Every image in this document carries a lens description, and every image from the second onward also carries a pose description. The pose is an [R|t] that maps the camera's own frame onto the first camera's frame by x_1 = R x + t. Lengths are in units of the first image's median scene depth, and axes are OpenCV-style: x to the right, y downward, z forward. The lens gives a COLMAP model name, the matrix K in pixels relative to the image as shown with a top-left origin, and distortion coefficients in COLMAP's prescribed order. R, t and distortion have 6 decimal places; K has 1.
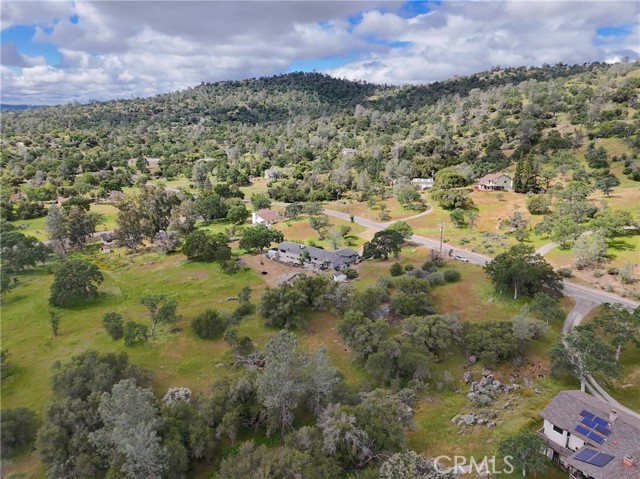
lens RADIAL K [[472.2, 0, 320.3], [0, 472.2, 242.1], [0, 0, 1]] dist [0.064094, -0.046143]
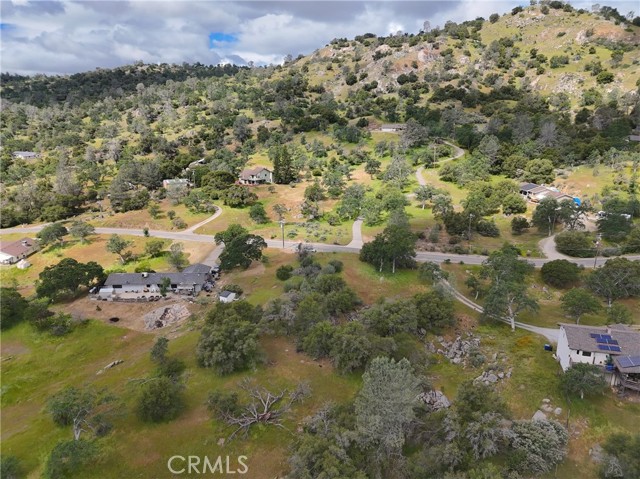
lens RADIAL K [[472.2, 0, 326.4], [0, 472.2, 238.9], [0, 0, 1]] dist [0.064094, -0.046143]
pose [[0.745908, -0.180835, 0.641031, -0.182942], [0.179584, 0.981397, 0.067888, -0.029205], [-0.641382, 0.064480, 0.764507, 0.100225]]
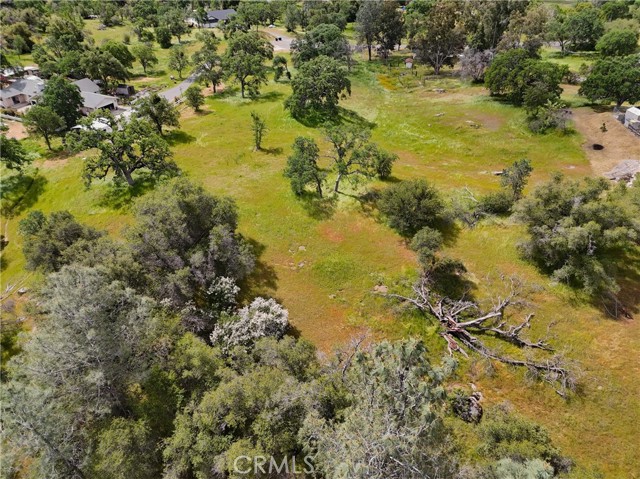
lens RADIAL K [[472.2, 0, 312.2], [0, 472.2, 234.3], [0, 0, 1]] dist [0.064094, -0.046143]
pose [[0.711738, 0.385041, -0.587514, 0.004401], [-0.192605, 0.911302, 0.363913, 0.010974], [0.675523, -0.145853, 0.722769, 0.207092]]
